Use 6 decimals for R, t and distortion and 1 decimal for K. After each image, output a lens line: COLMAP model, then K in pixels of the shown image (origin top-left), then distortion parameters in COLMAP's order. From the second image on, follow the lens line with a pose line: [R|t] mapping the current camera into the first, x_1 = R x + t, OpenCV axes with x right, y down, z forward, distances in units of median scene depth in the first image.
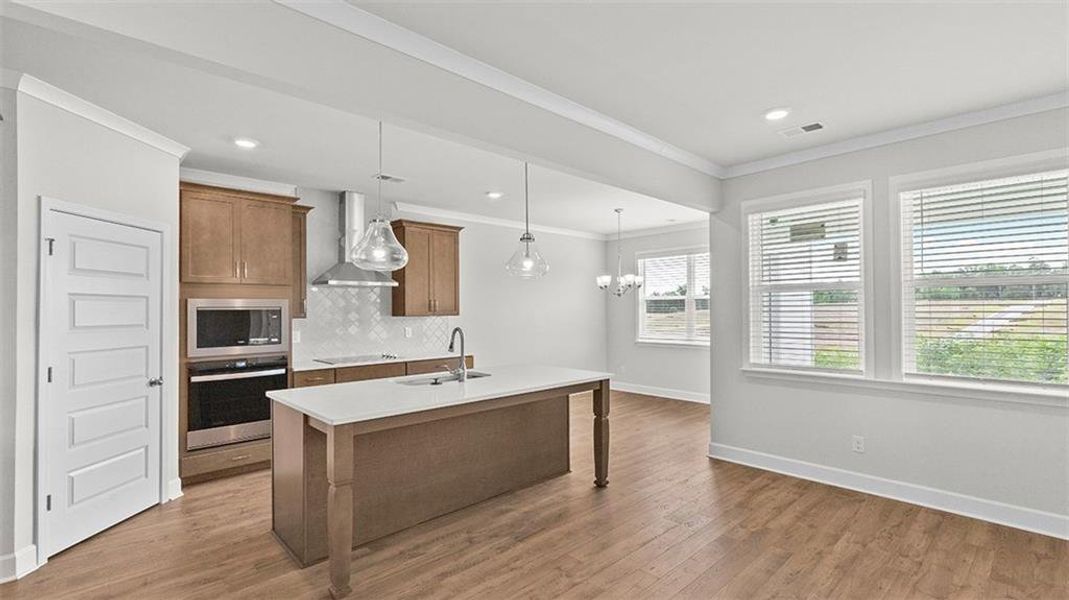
lens RADIAL K [[479.2, 0, 542.0], [0, 479.2, 304.5], [0, 0, 1]] dist [0.006204, -0.001120]
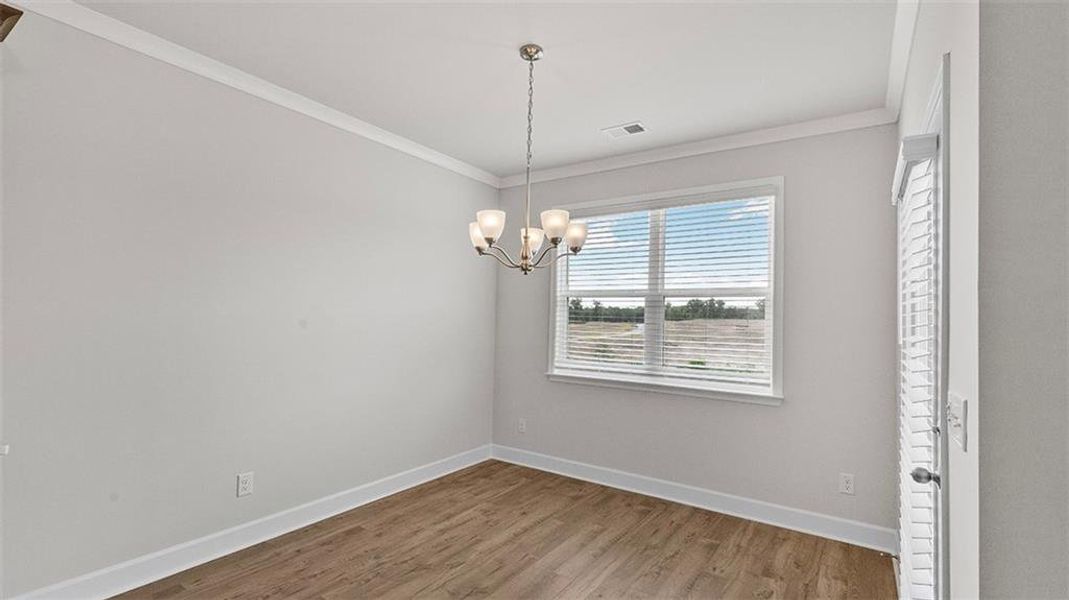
lens RADIAL K [[477.0, 0, 538.6], [0, 477.0, 303.8], [0, 0, 1]] dist [0.001722, 0.000088]
pose [[0.977648, 0.036054, 0.207134, 0.150860], [-0.031652, 0.999198, -0.024527, 0.026329], [-0.207852, 0.017423, 0.978005, 1.007605]]
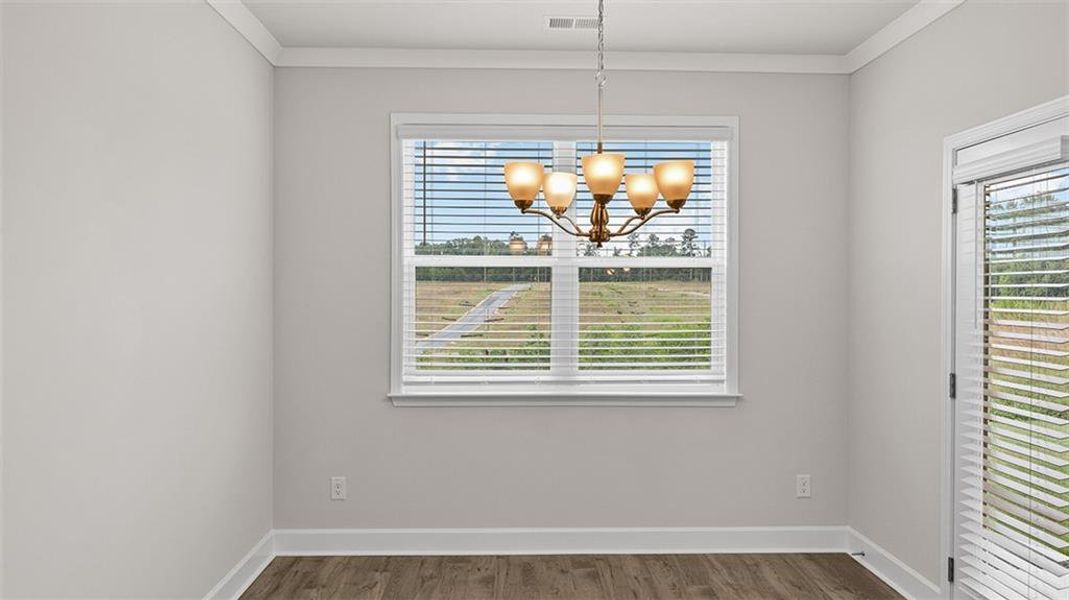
lens RADIAL K [[793.2, 0, 556.2], [0, 793.2, 296.4], [0, 0, 1]] dist [-0.011136, 0.000152]
pose [[0.672171, 0.003650, 0.740387, -0.258535], [-0.014021, 0.999871, 0.007800, 0.011503], [-0.740264, -0.015624, 0.672135, 1.180959]]
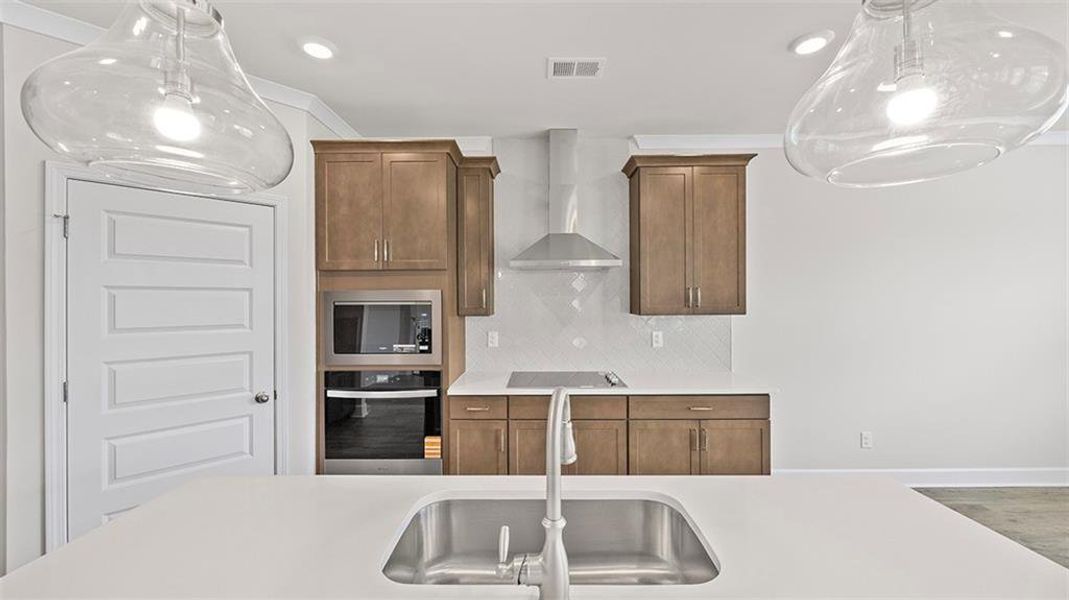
lens RADIAL K [[408.5, 0, 537.8], [0, 408.5, 300.9], [0, 0, 1]] dist [-0.005614, 0.000623]
pose [[0.711113, 0.008571, -0.703026, -0.018191], [0.006089, 0.999813, 0.018348, -0.005625], [0.703052, -0.017329, 0.710928, 0.765435]]
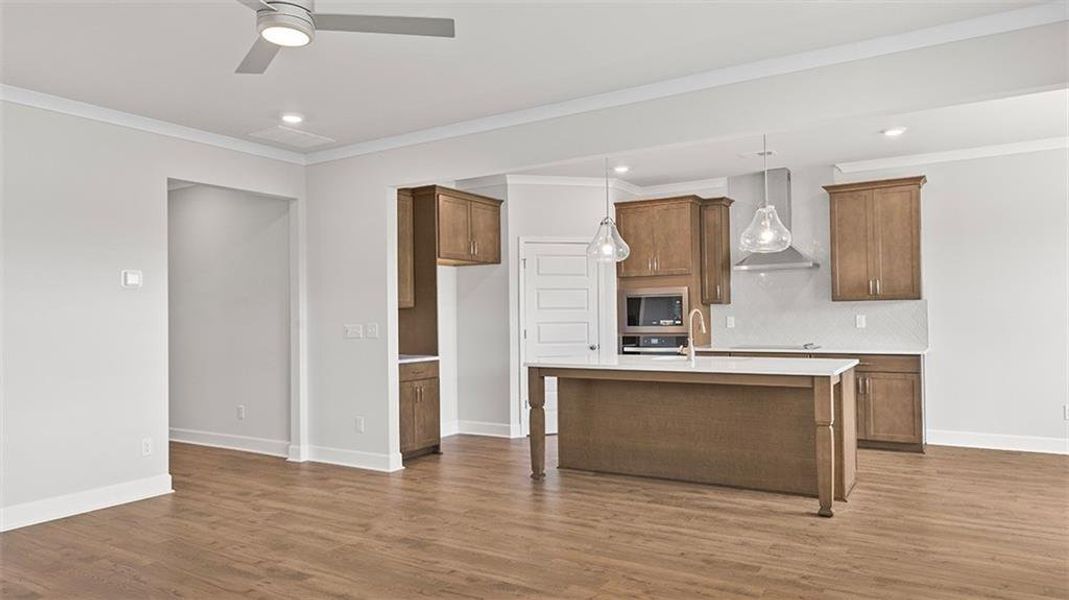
lens RADIAL K [[697.4, 0, 538.2], [0, 697.4, 303.4], [0, 0, 1]] dist [0.013787, -0.005745]
pose [[0.246157, -0.014284, -0.969125, 1.091614], [0.021811, 0.999720, -0.009195, 0.040045], [0.968985, -0.018874, 0.246399, 0.288626]]
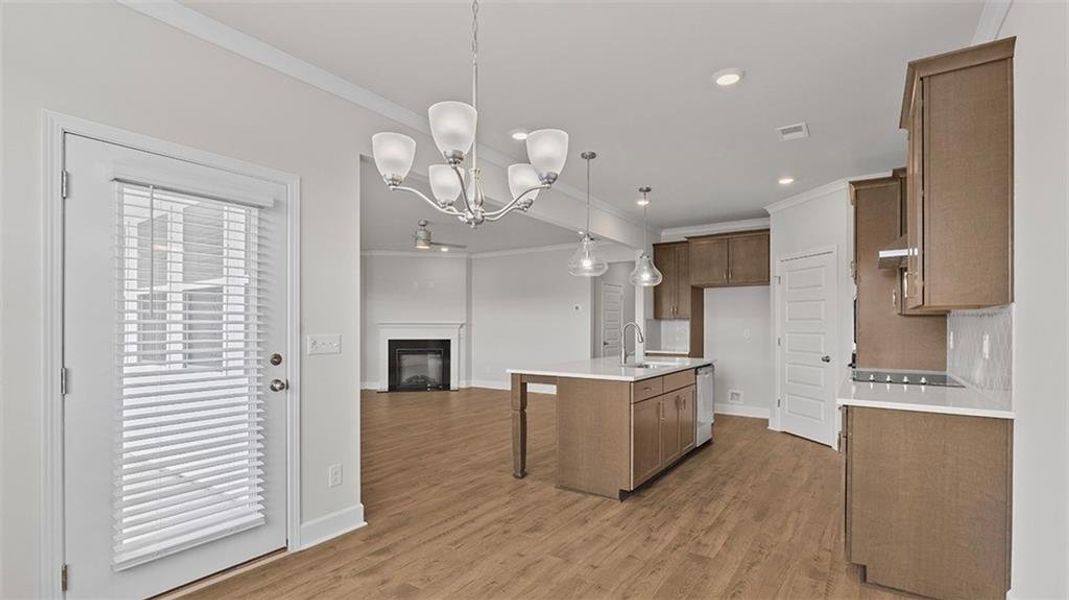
lens RADIAL K [[479.2, 0, 535.4], [0, 479.2, 324.0], [0, 0, 1]] dist [0.006204, -0.001120]
pose [[-0.980146, 0.005381, -0.198205, 0.293731], [0.007348, 0.999931, -0.009193, 0.058135], [0.198142, -0.010467, -0.980117, 2.014305]]
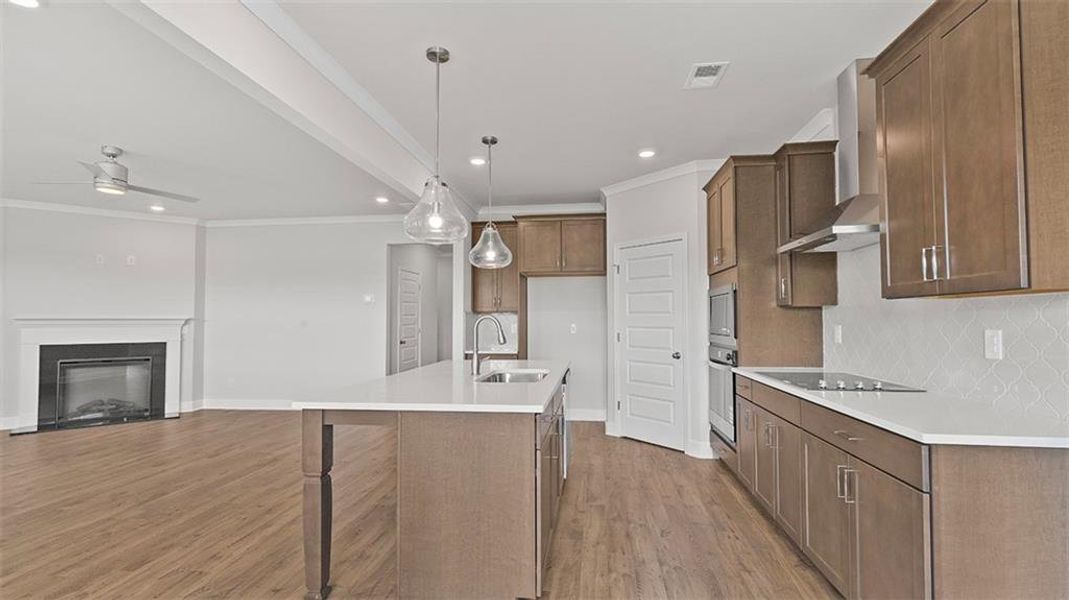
lens RADIAL K [[479.2, 0, 537.5], [0, 479.2, 305.8], [0, 0, 1]] dist [0.006204, -0.001120]
pose [[-0.777540, -0.008099, -0.628781, 0.281507], [0.014425, 0.999424, -0.030710, 0.054401], [0.628667, -0.032949, -0.776976, 1.608956]]
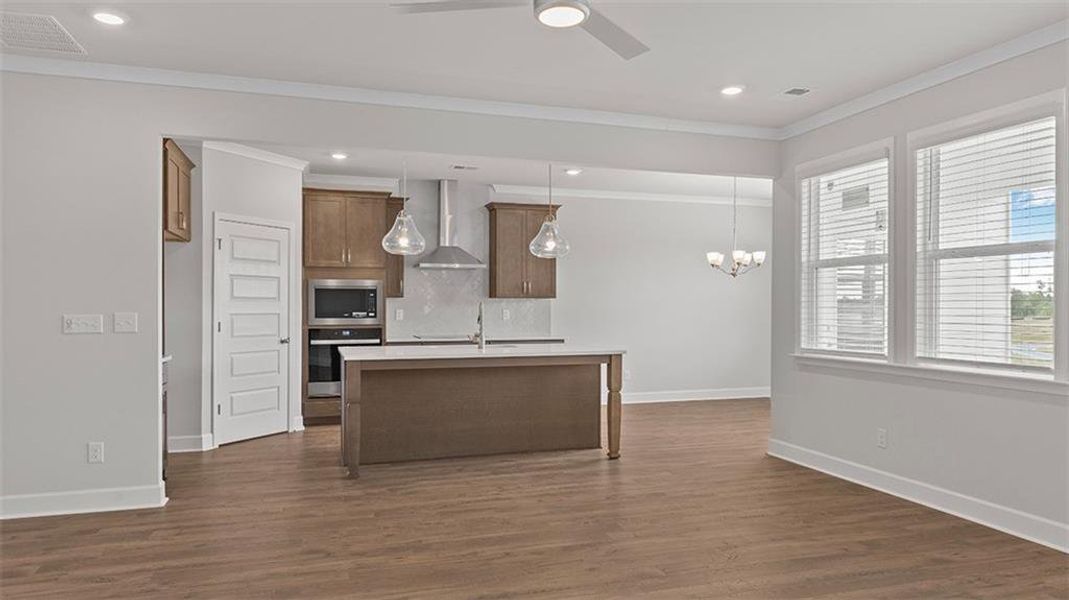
lens RADIAL K [[697.4, 0, 547.0], [0, 697.4, 310.5], [0, 0, 1]] dist [0.013787, -0.005745]
pose [[0.902738, 0.011205, -0.430045, 0.634105], [-0.003873, 0.999832, 0.017920, 0.034965], [0.430174, -0.014512, 0.902629, -0.406335]]
